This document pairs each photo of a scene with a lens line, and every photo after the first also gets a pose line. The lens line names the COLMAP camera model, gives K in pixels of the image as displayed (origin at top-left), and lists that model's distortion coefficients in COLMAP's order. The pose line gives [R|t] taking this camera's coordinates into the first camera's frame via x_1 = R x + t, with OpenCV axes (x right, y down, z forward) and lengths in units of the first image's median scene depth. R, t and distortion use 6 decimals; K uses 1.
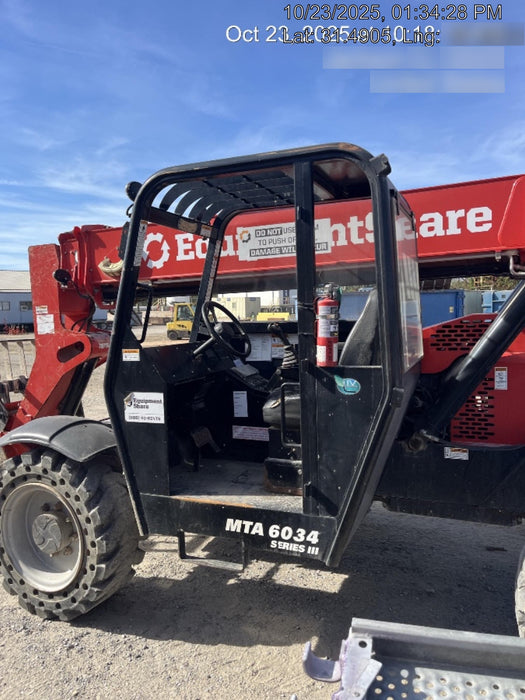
lens RADIAL K [[524.3, 0, 277.5], [0, 524.3, 351.7], [0, 0, 1]] dist [0.061922, -0.083964]
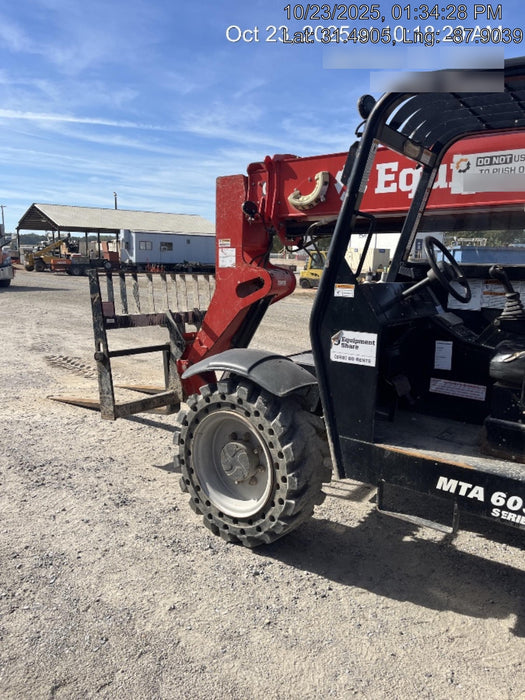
lens RADIAL K [[526.3, 0, 266.4], [0, 526.3, 356.5], [0, 0, 1]] dist [0.058222, -0.062052]
pose [[0.968146, 0.098895, -0.230030, -0.162150], [-0.075898, 0.991382, 0.106780, 0.028990], [0.238608, -0.085920, 0.967308, 0.046541]]
